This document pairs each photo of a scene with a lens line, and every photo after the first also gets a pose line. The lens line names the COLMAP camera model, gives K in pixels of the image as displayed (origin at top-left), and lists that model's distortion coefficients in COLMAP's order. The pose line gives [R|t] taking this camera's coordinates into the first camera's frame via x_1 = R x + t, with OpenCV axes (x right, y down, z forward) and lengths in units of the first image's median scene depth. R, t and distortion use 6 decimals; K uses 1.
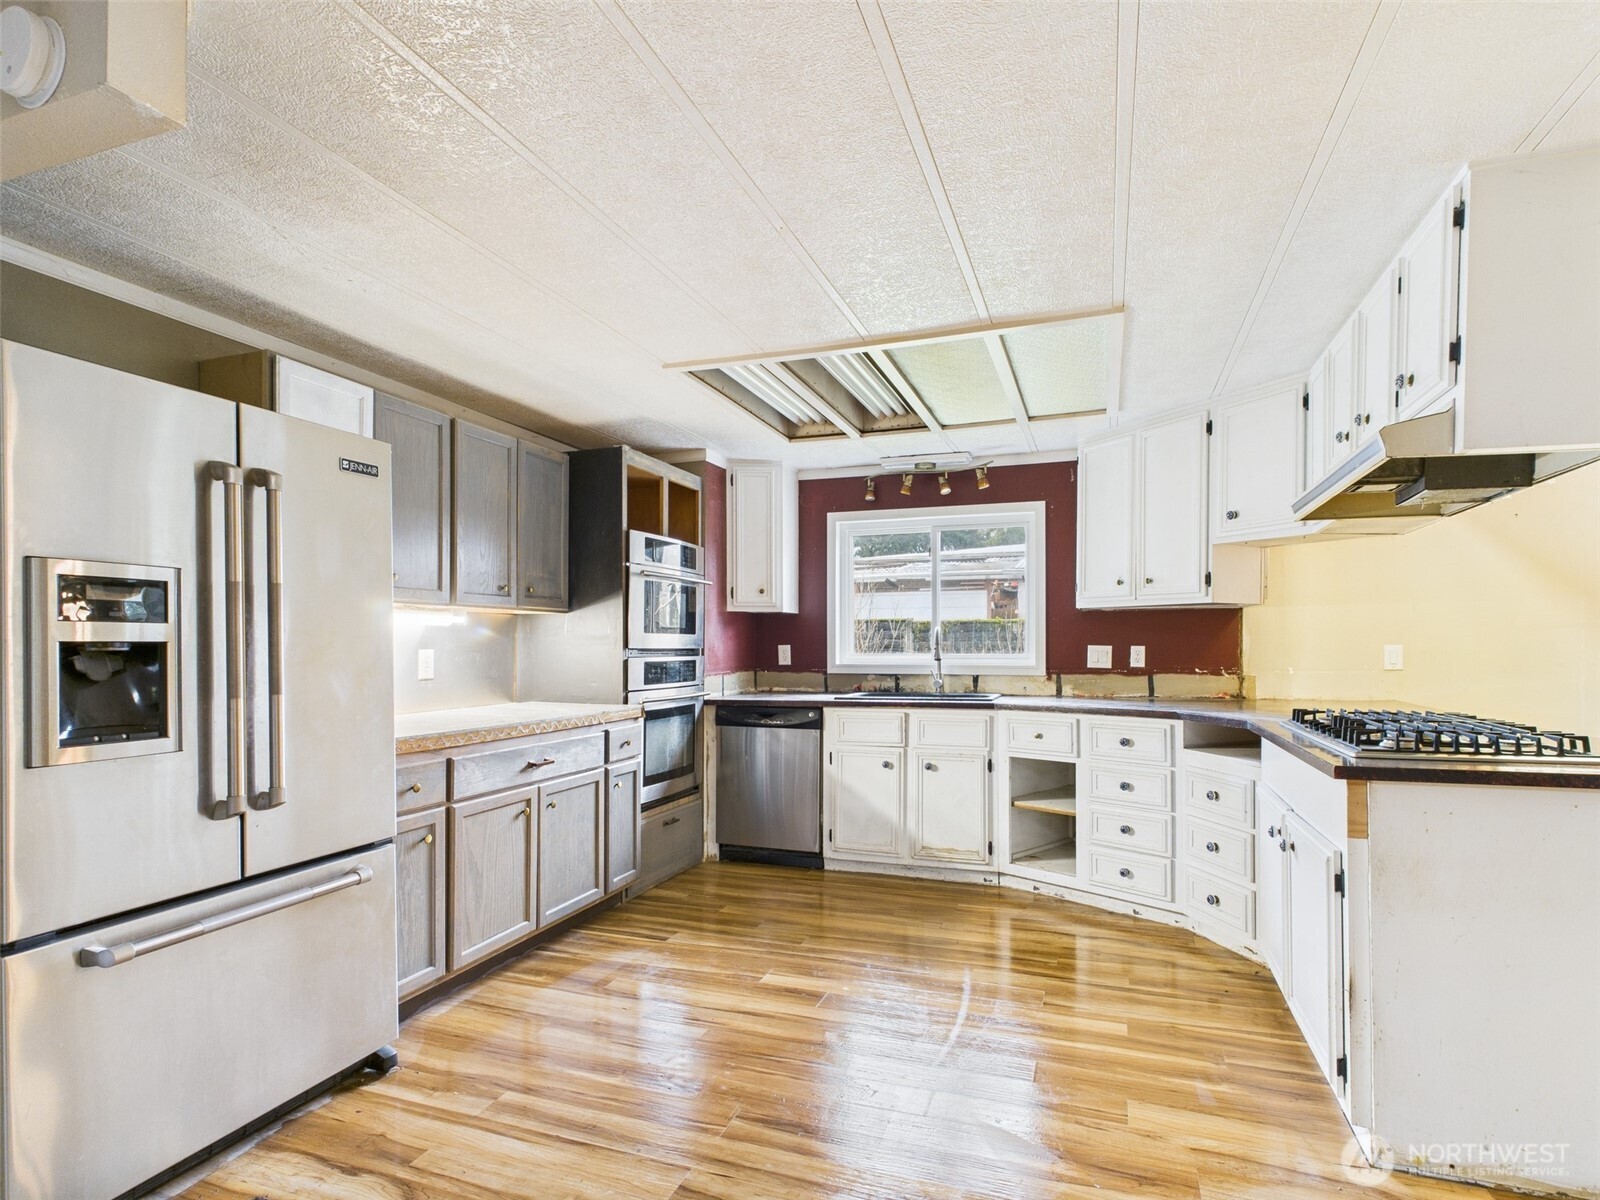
lens RADIAL K [[840.1, 0, 800.7], [0, 840.1, 649.1], [0, 0, 1]] dist [-0.000169, -0.000354]
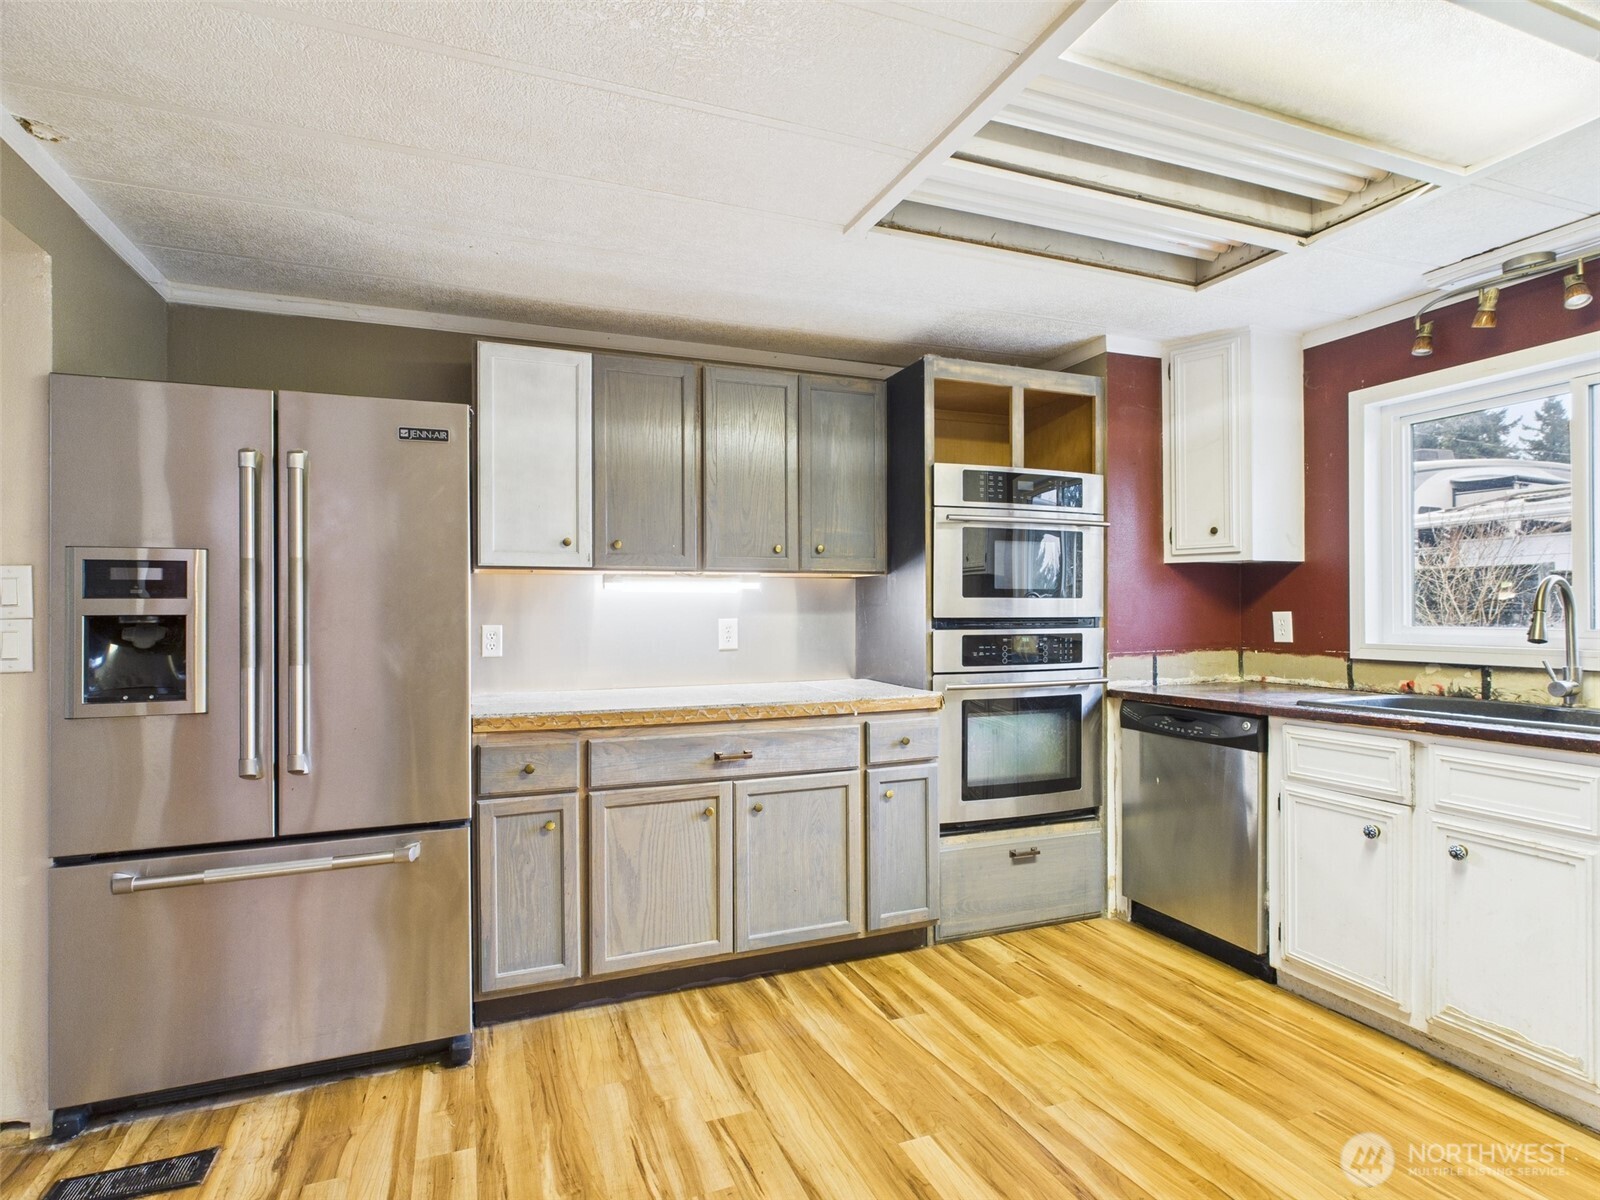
lens RADIAL K [[840.2, 0, 800.0], [0, 840.2, 611.7], [0, 0, 1]] dist [0.000051, 0.000498]
pose [[0.664265, -0.001040, -0.747496, 0.266621], [0.000179, 0.999999, -0.001232, -0.005000], [0.747497, 0.000684, 0.664265, 0.367289]]
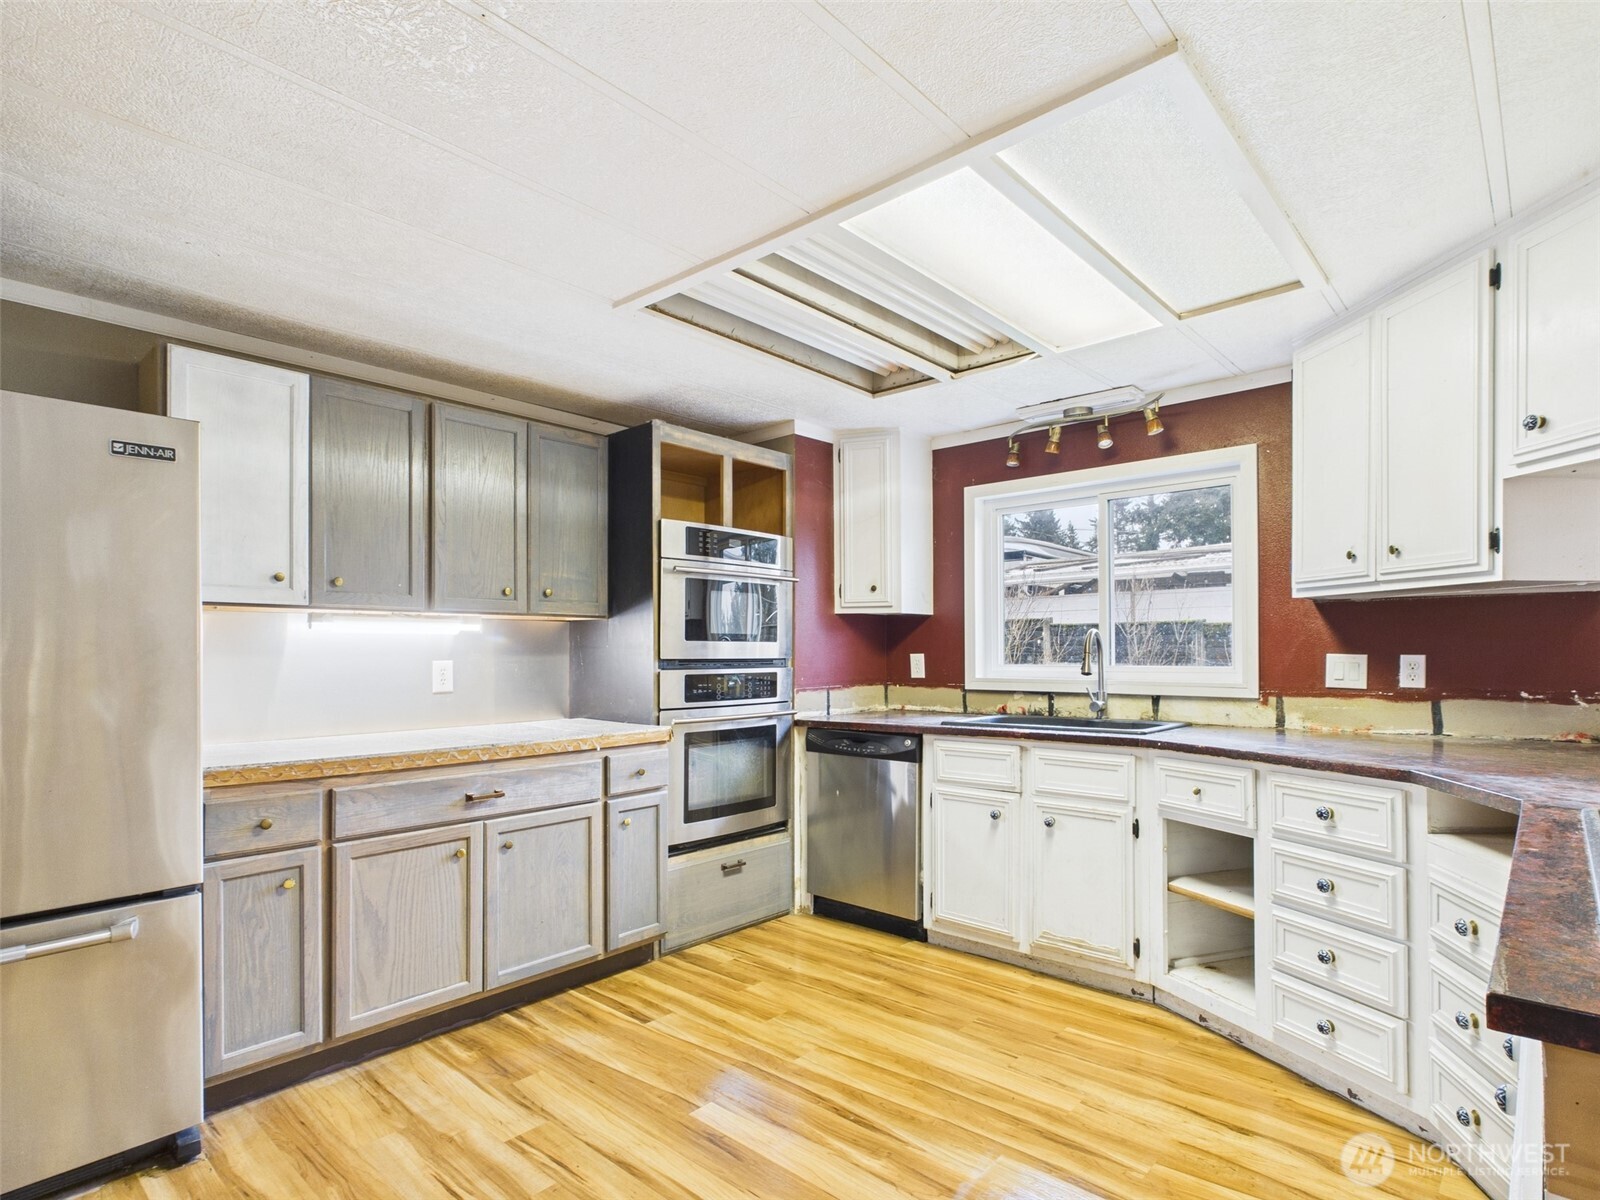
lens RADIAL K [[840.1, 0, 800.7], [0, 840.1, 649.1], [0, 0, 1]] dist [-0.000169, -0.000354]
pose [[0.926857, -0.003339, -0.375401, 0.224748], [0.000568, 0.999972, -0.007491, -0.003986], [0.375415, 0.006730, 0.926832, 0.248738]]
